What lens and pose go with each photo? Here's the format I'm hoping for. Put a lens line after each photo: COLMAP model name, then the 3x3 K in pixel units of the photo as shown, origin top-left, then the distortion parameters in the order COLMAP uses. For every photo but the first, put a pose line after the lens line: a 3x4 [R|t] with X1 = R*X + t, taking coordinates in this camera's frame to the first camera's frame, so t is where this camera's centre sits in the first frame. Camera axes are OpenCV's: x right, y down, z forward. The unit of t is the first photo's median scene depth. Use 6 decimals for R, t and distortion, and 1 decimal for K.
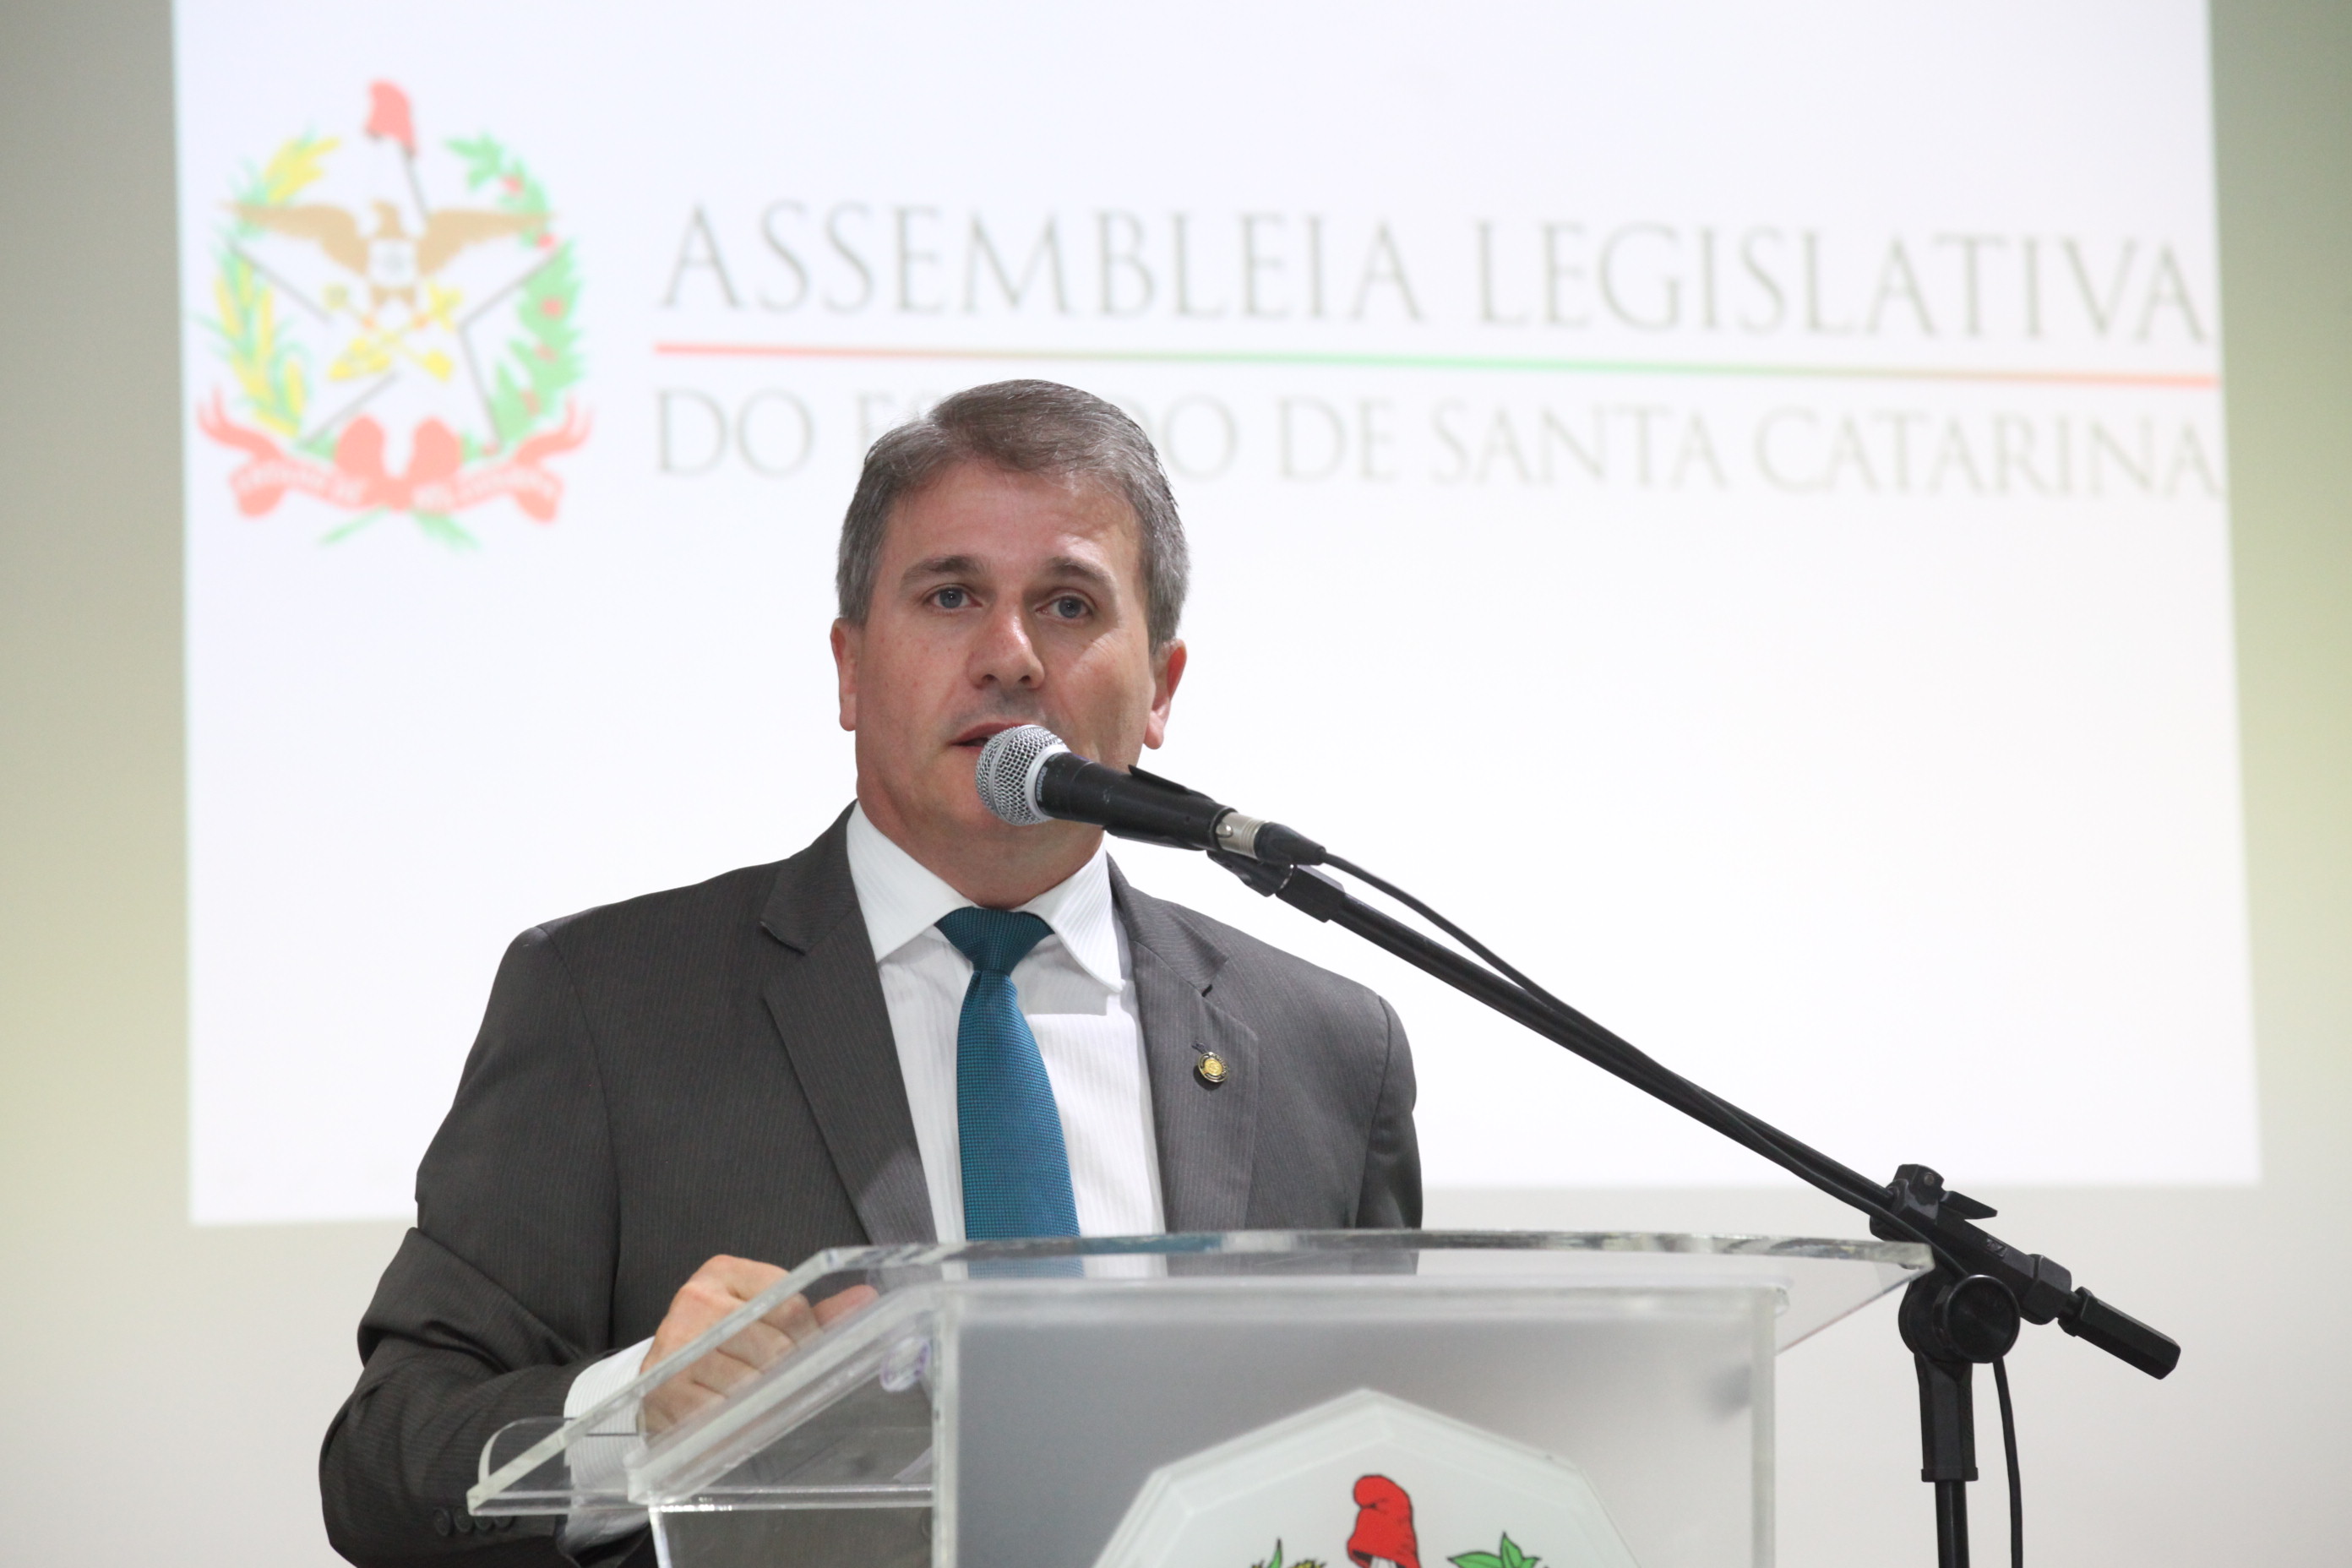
lens RADIAL K [[11105.1, 0, 1169.4], [0, 11105.1, 765.3], [0, 0, 1]] dist [0.779332, 0.000000]
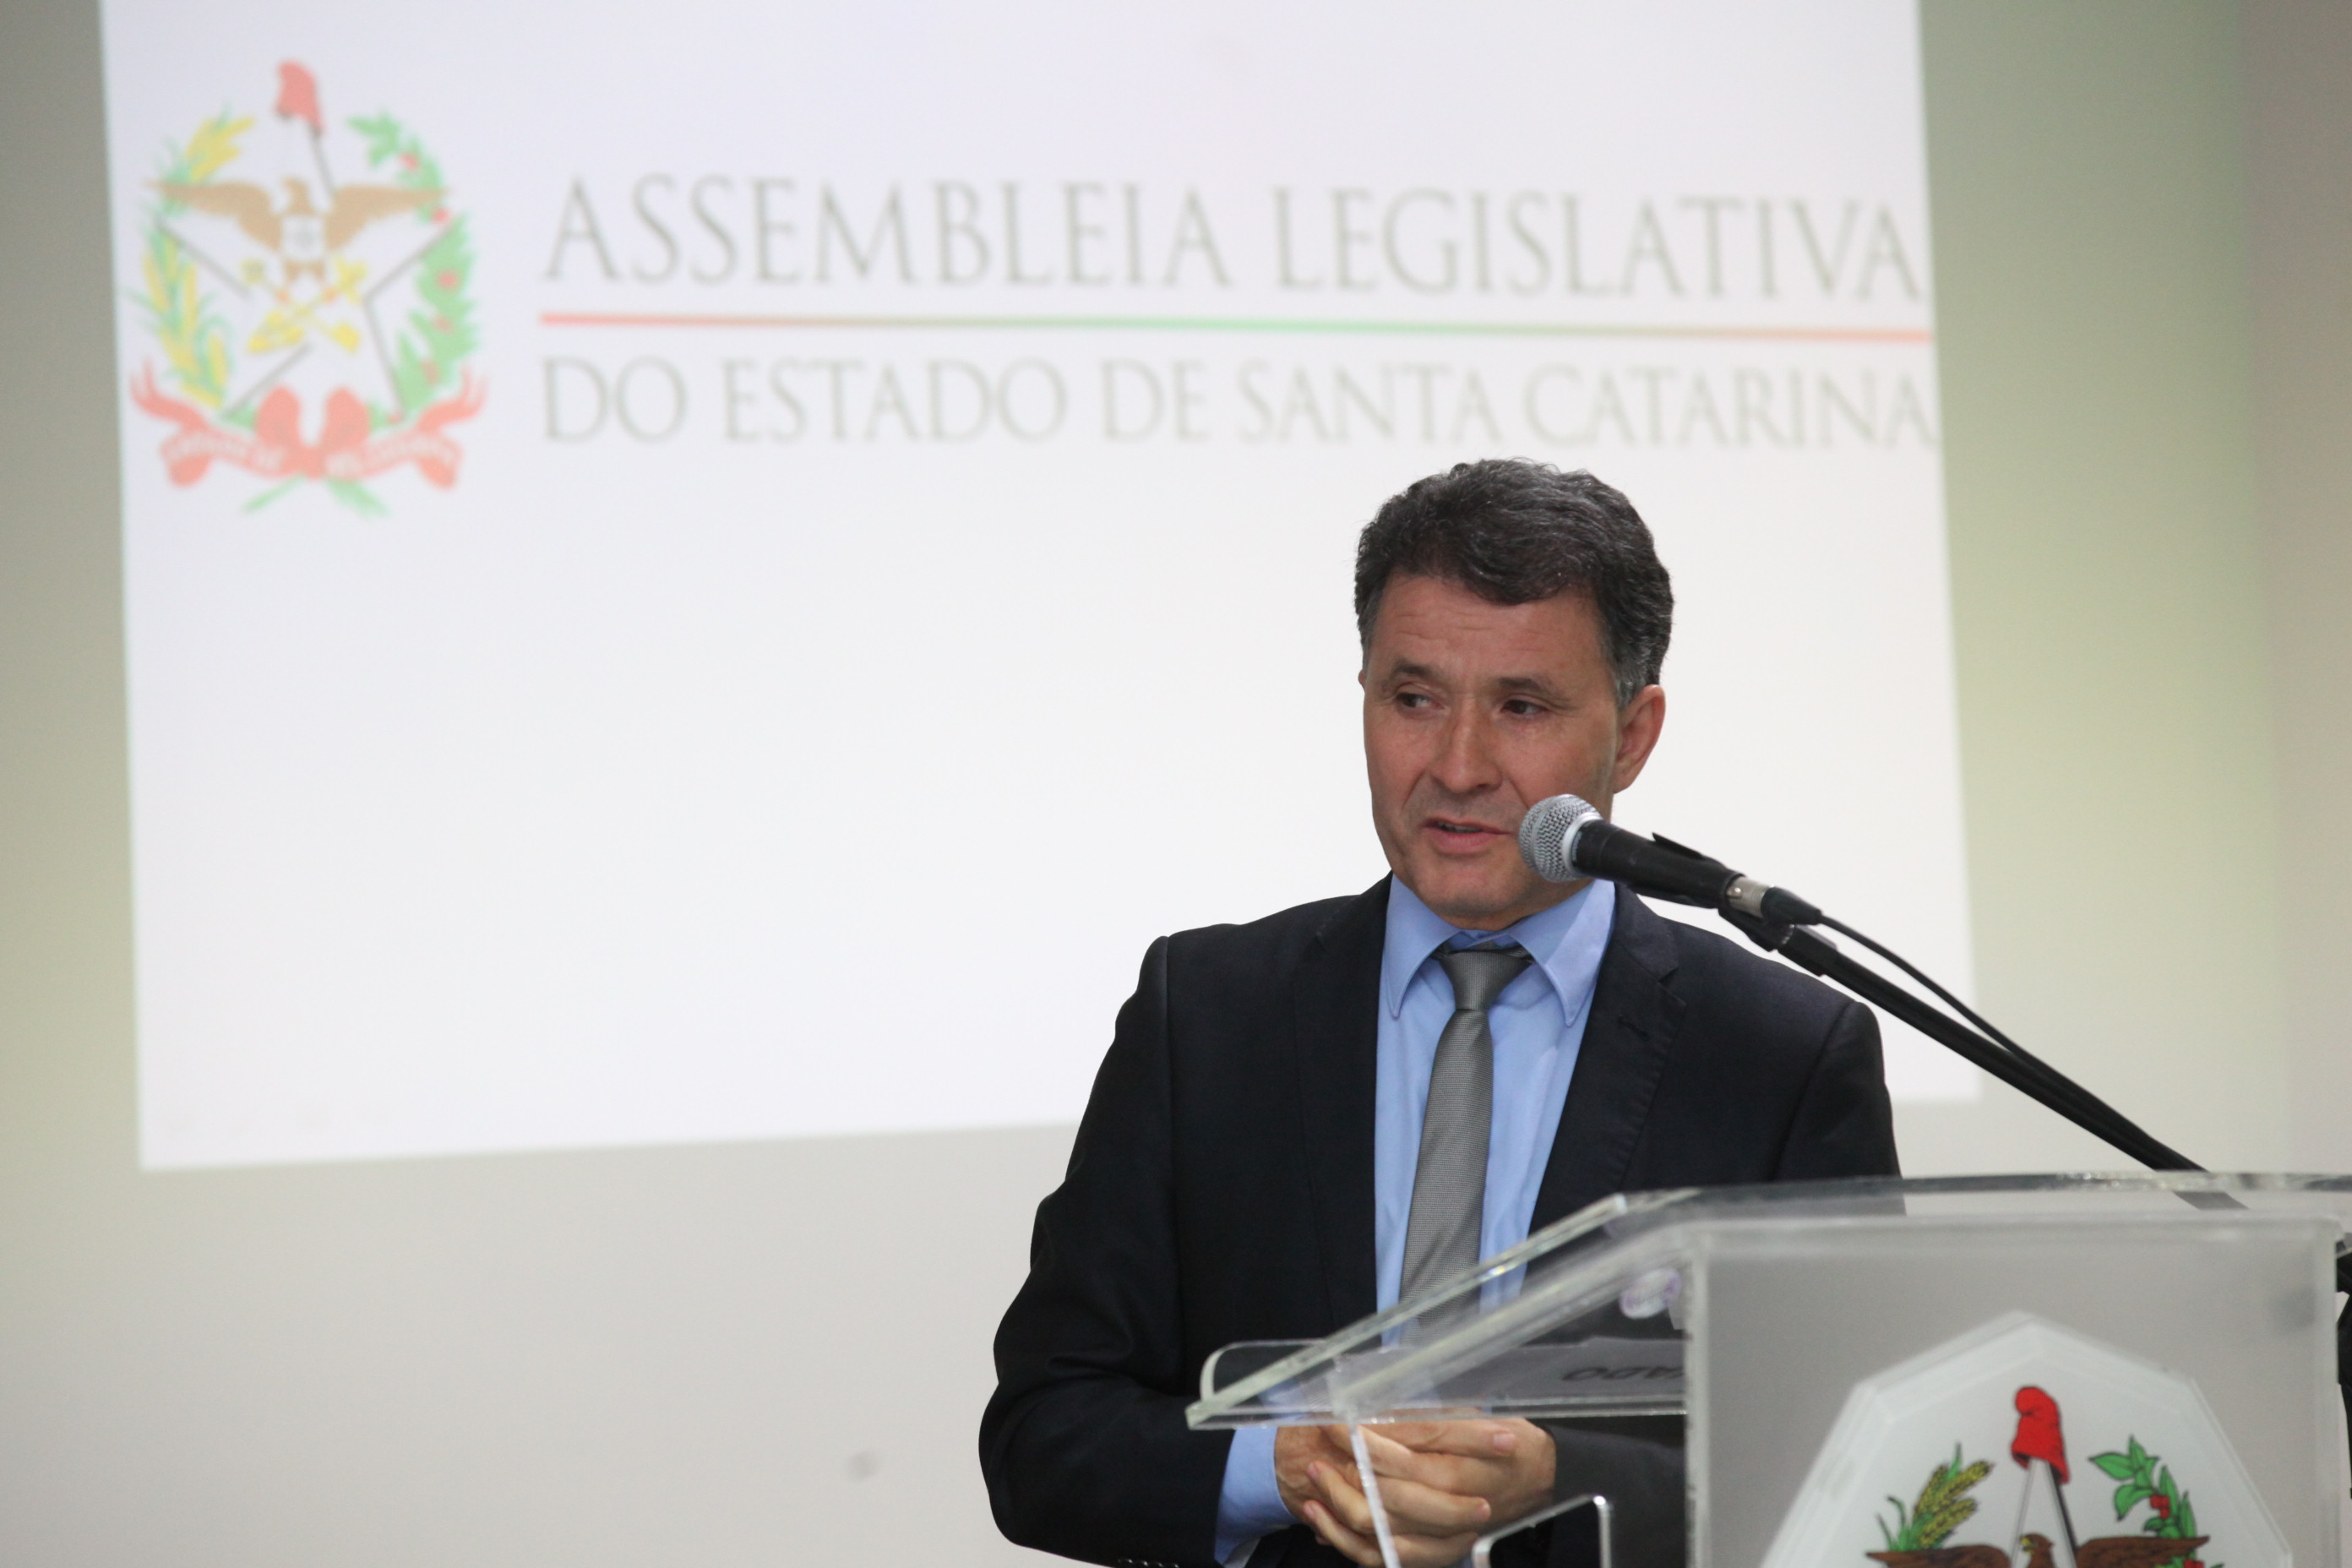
lens RADIAL K [[12523.2, 0, 1184.0], [0, 12523.2, 737.9], [0, 0, 1]] dist [1.209948, 0.000000]
pose [[0.989718, -0.008157, 0.142801, -0.153471], [0.006609, 0.999914, 0.011310, -0.011190], [-0.142881, -0.010250, 0.989687, -0.167129]]
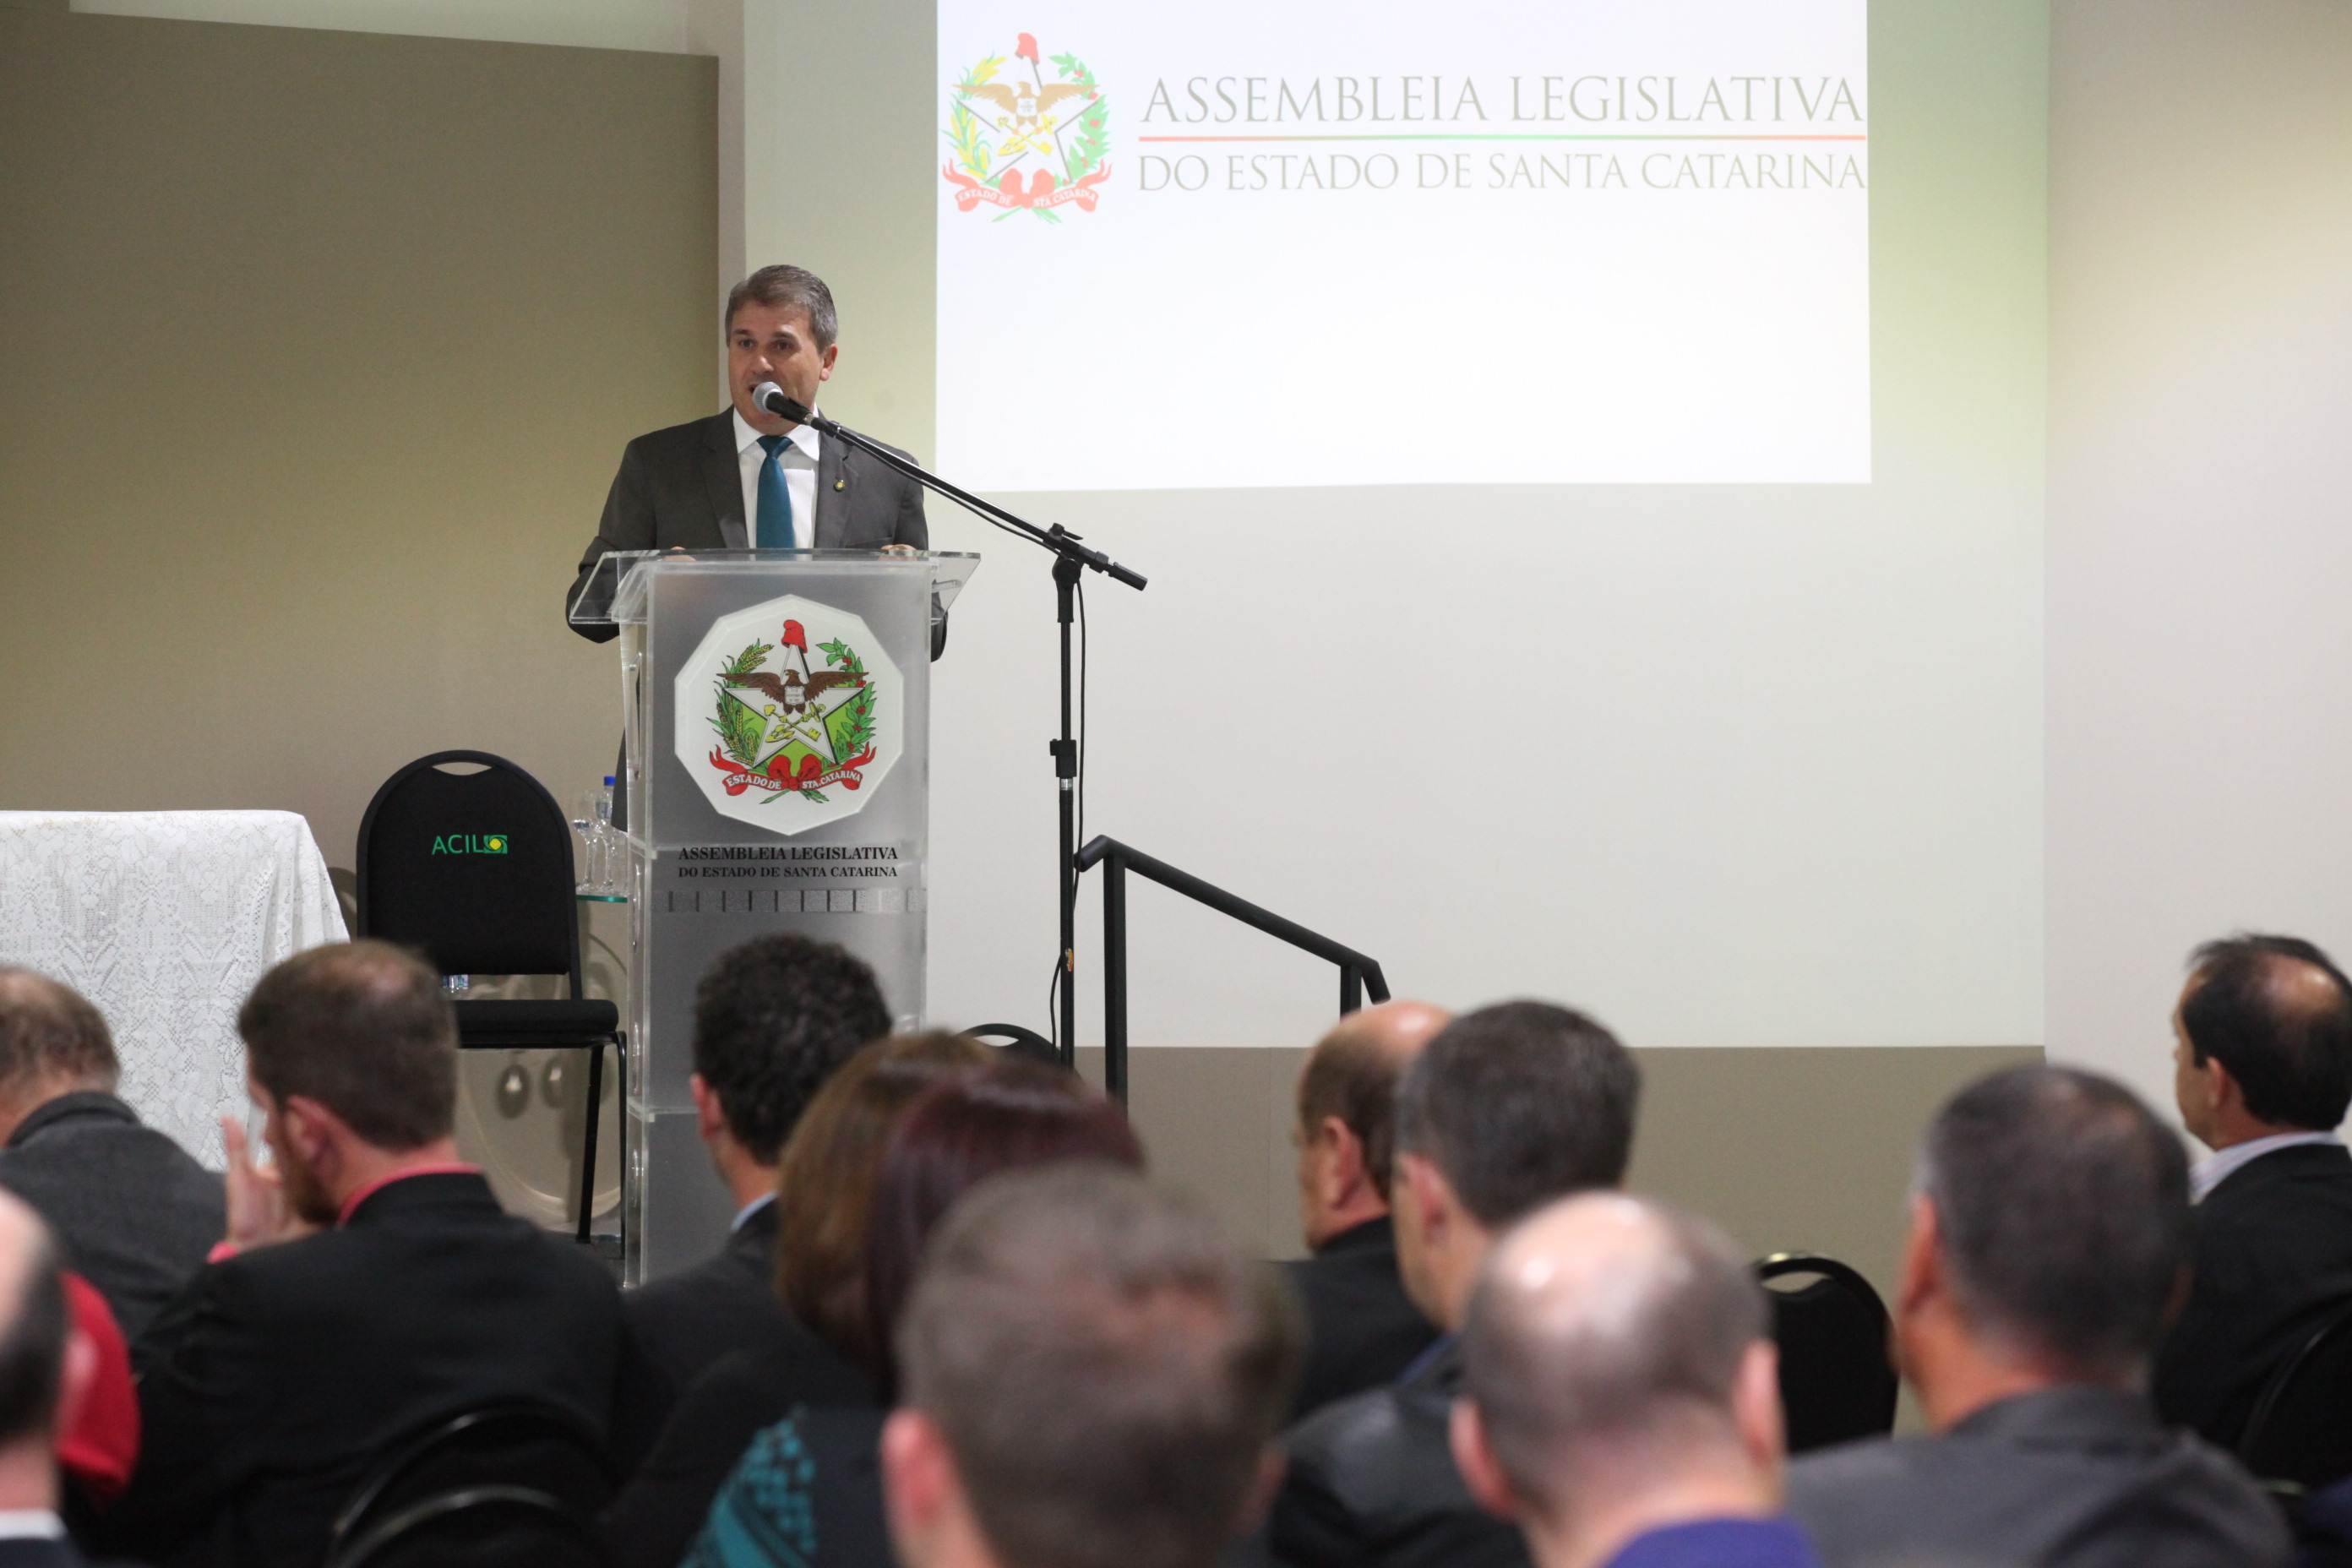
lens RADIAL K [[10620.3, 0, 1181.5], [0, 10620.3, 790.6], [0, 0, 1]] dist [0.259363, 0.000000]
pose [[0.953523, 0.028141, -0.300004, 0.664779], [-0.000169, 0.995679, 0.092860, -0.111195], [0.301321, -0.088493, 0.949408, -1.225453]]
